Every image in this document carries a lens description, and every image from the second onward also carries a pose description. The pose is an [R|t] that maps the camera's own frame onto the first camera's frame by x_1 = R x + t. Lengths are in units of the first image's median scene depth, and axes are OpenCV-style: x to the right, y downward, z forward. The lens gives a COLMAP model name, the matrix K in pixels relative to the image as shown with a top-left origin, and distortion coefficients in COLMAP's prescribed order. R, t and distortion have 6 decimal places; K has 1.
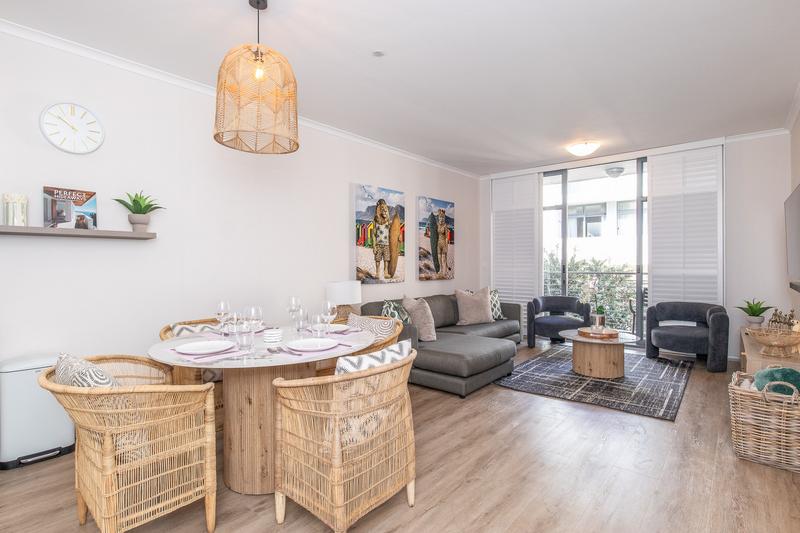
lens RADIAL K [[397.5, 0, 402.6], [0, 397.5, 264.7], [0, 0, 1]] dist [-0.006331, 0.000035]
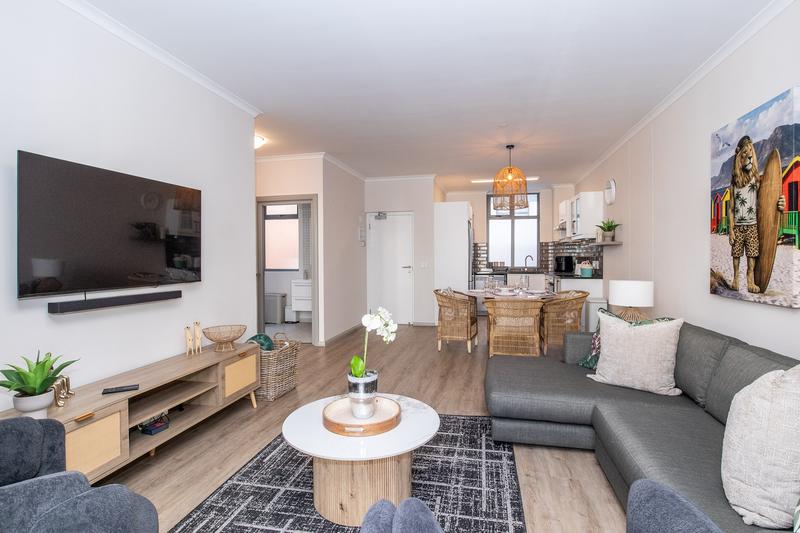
lens RADIAL K [[397.5, 0, 402.6], [0, 397.5, 264.7], [0, 0, 1]] dist [-0.006331, 0.000035]
pose [[-0.885810, 0.018163, -0.463692, 0.575301], [0.007960, 0.999681, 0.023952, -0.015392], [0.463979, 0.017526, -0.885673, 1.243397]]
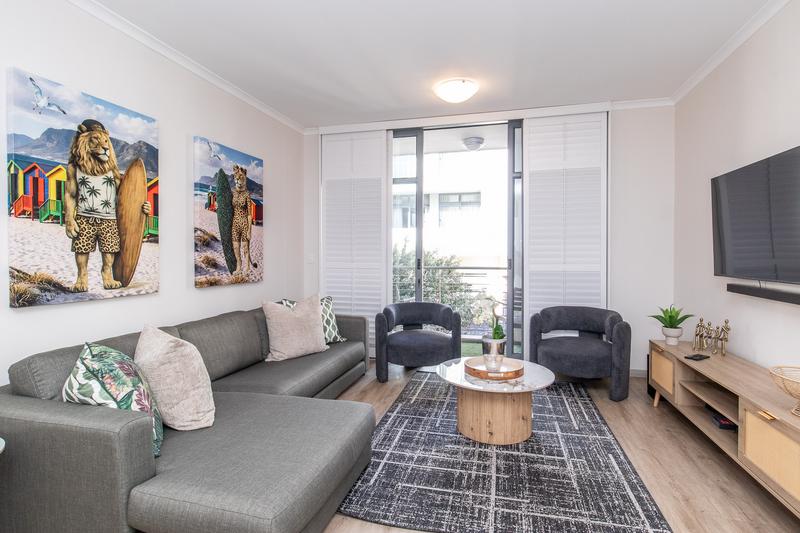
lens RADIAL K [[400.6, 0, 404.6], [0, 400.6, 257.9], [0, 0, 1]] dist [-0.003875, -0.000982]
pose [[0.902975, -0.001625, 0.429690, 0.074536], [-0.001074, 0.999981, 0.006038, -0.006632], [-0.429692, -0.005914, 0.902956, 0.415714]]
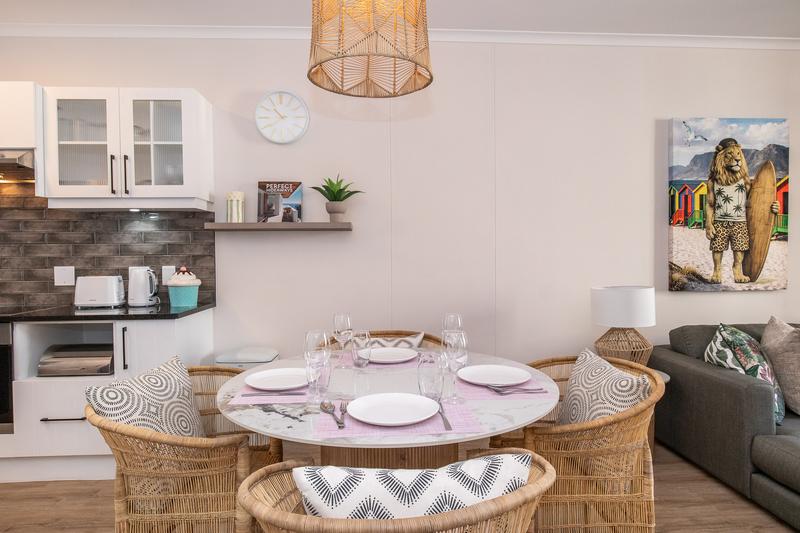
lens RADIAL K [[471.2, 0, 400.7], [0, 471.2, 264.7], [0, 0, 1]] dist [-0.007007, -0.001393]
pose [[0.690105, 0.015480, -0.723544, 0.105643], [0.003118, 0.999698, 0.024362, -0.007881], [0.723702, -0.019068, 0.689849, 0.220809]]
